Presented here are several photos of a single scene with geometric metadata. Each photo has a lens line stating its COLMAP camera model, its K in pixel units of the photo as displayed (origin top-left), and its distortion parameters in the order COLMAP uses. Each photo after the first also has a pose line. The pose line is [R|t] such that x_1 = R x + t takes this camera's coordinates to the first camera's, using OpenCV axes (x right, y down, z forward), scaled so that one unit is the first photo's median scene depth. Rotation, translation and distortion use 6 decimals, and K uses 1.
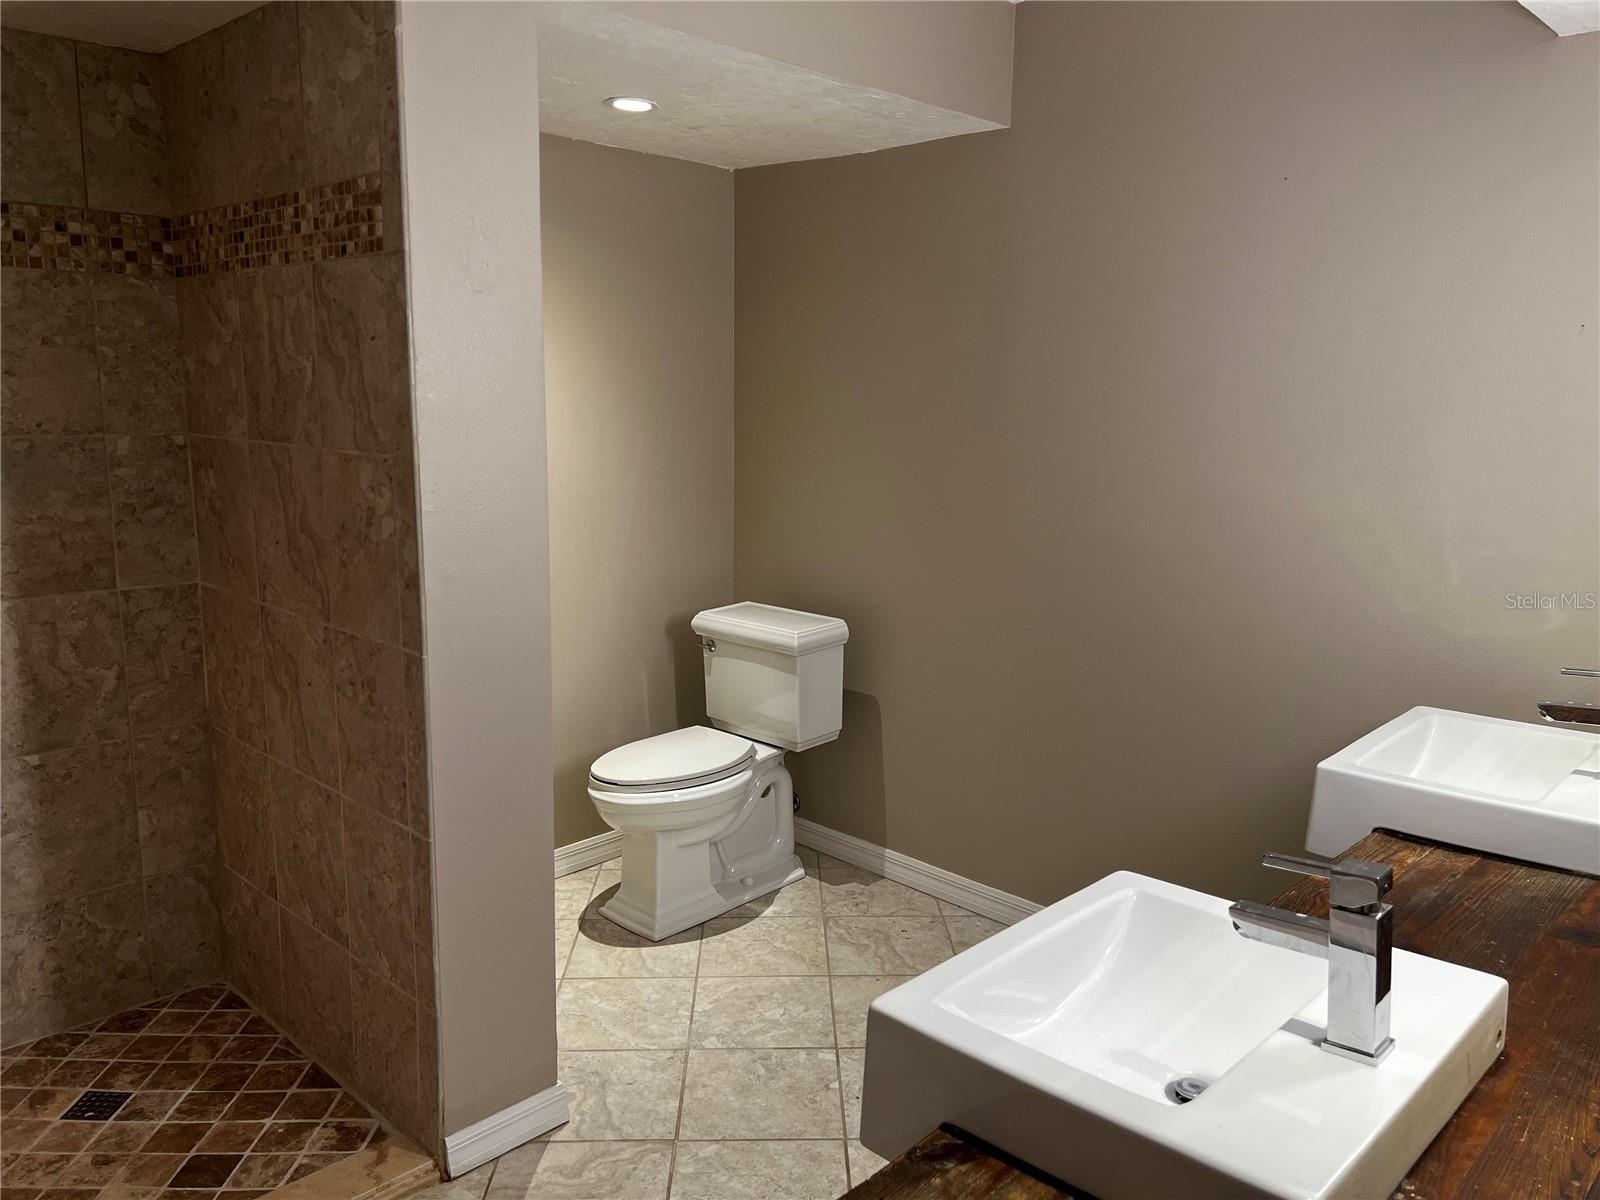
lens RADIAL K [[1199.7, 0, 800.8], [0, 1199.7, 601.8], [0, 0, 1]] dist [0.063458, -0.074716]
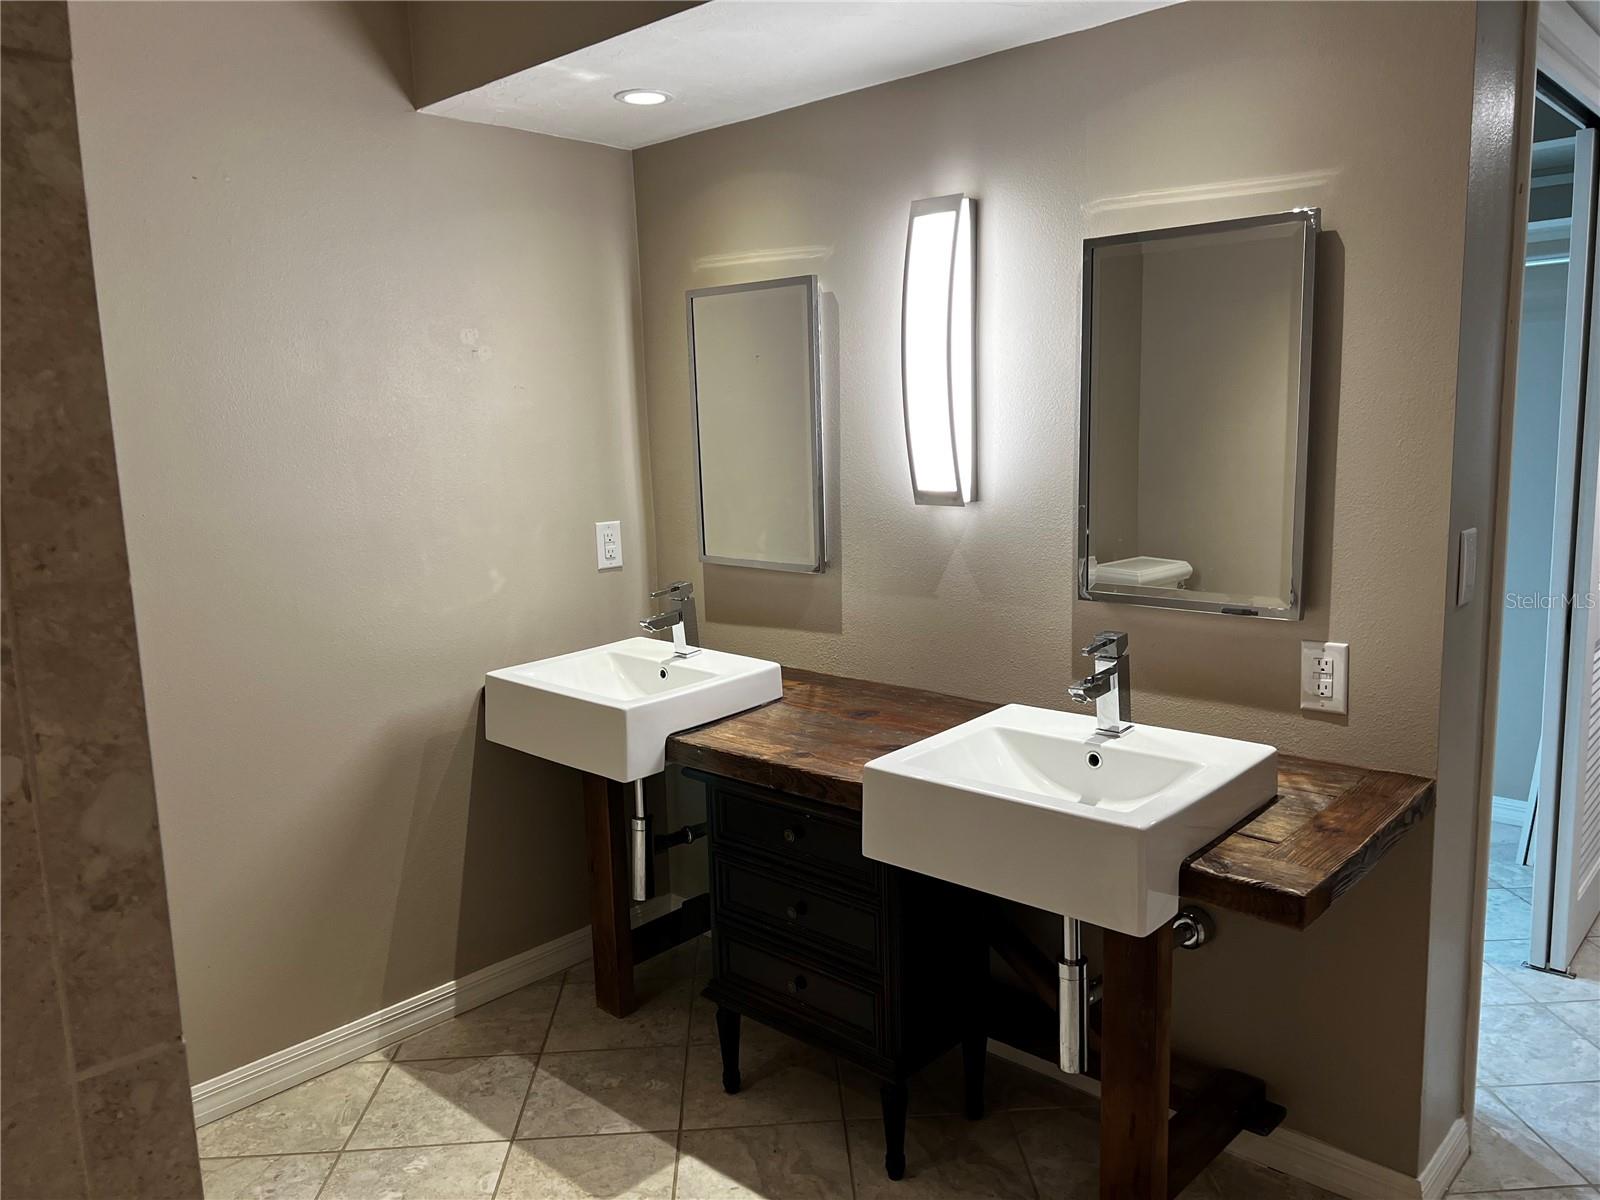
lens RADIAL K [[1199.7, 0, 800.0], [0, 1199.7, 596.0], [0, 0, 1]] dist [0.063458, -0.074716]
pose [[-0.026144, -0.164187, 0.986083, -0.715585], [0.203077, 0.964979, 0.166057, -0.131684], [-0.978814, 0.204592, 0.008114, 0.759706]]
